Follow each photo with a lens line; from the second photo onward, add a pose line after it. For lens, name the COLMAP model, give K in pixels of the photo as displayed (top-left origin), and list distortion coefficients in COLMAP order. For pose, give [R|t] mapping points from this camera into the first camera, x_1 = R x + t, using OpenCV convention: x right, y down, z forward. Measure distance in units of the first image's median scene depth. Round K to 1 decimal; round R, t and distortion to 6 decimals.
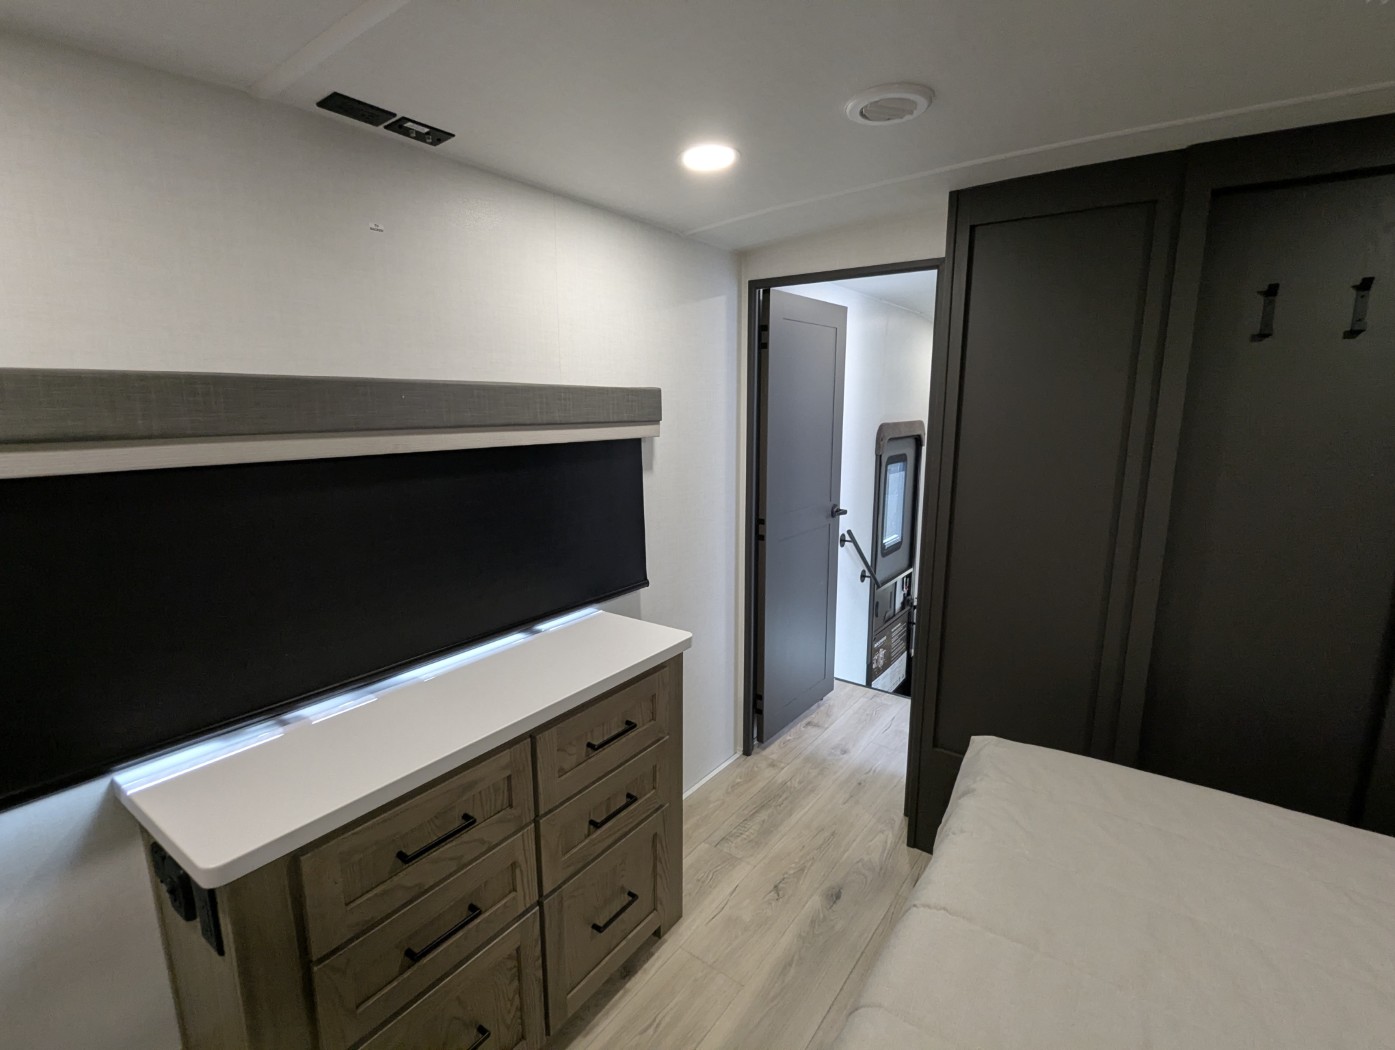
lens RADIAL K [[662.2, 0, 692.9], [0, 662.2, 527.5], [0, 0, 1]] dist [-0.002625, 0.001845]
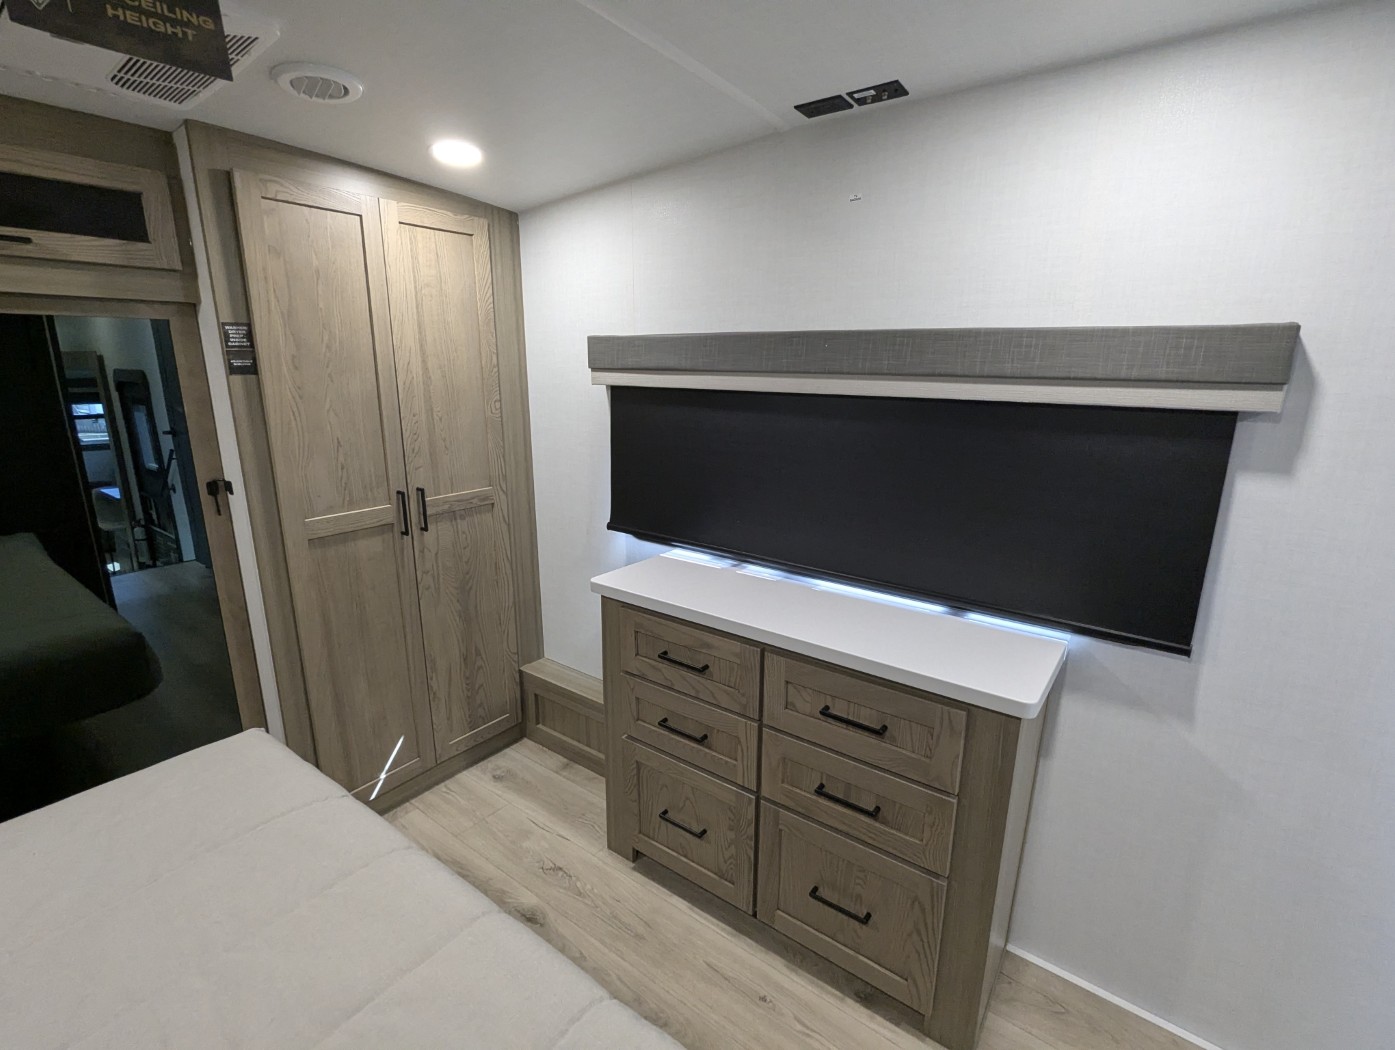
lens RADIAL K [[662.2, 0, 697.5], [0, 662.2, 525.7], [0, 0, 1]] dist [-0.002625, 0.001845]
pose [[-0.019290, 0.240707, -0.970406, 0.744105], [-0.195328, 0.950977, 0.239771, -0.122985], [0.980548, 0.194173, 0.028673, 0.760435]]
